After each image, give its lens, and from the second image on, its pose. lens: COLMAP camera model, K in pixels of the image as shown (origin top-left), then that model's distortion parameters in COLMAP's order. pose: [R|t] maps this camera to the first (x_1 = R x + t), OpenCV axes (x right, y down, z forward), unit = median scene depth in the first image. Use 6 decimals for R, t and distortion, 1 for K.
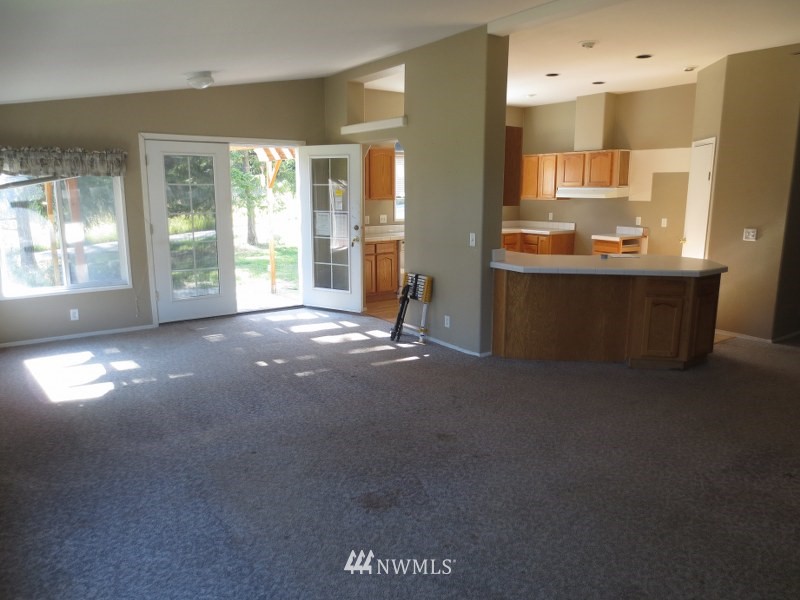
lens RADIAL K [[579.0, 0, 405.6], [0, 579.0, 300.2], [0, 0, 1]] dist [-0.023945, 0.006550]
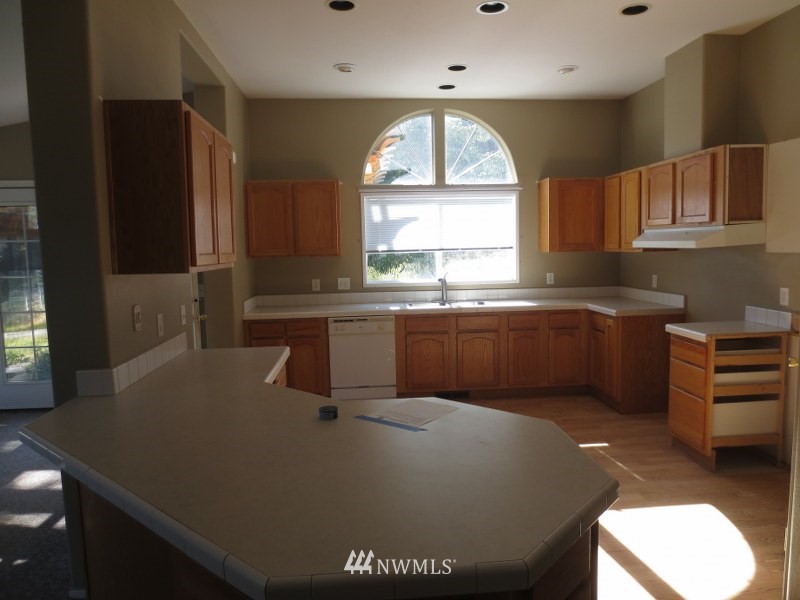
lens RADIAL K [[579.0, 0, 394.8], [0, 579.0, 298.3], [0, 0, 1]] dist [-0.023945, 0.006550]
pose [[0.849431, 0.028447, -0.526932, 0.373887], [-0.076888, 0.994562, -0.070254, -0.079954], [0.522068, 0.100190, 0.846999, 0.455380]]
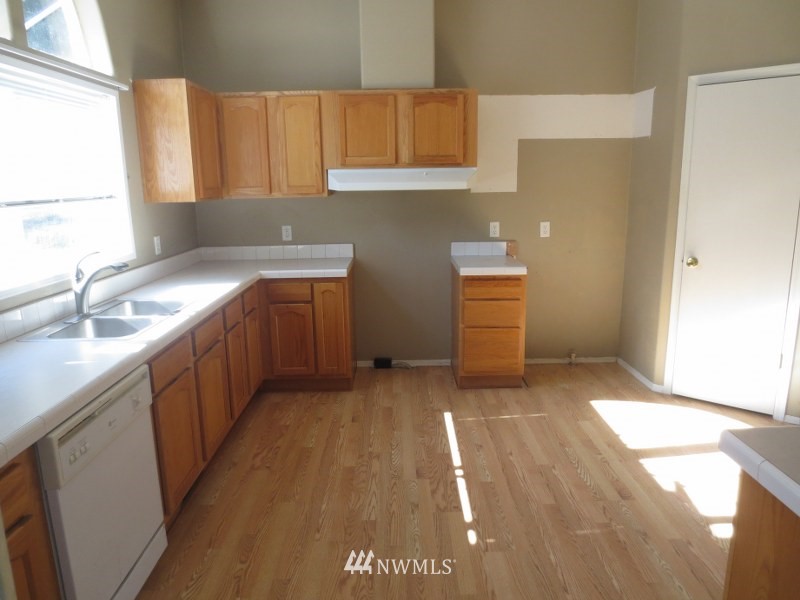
lens RADIAL K [[579.0, 0, 404.5], [0, 579.0, 300.5], [0, 0, 1]] dist [-0.023945, 0.006550]
pose [[0.560765, -0.184178, 0.807230, -0.089732], [0.172289, 0.979561, 0.103812, -0.140304], [-0.809851, 0.080863, 0.581036, 0.743852]]
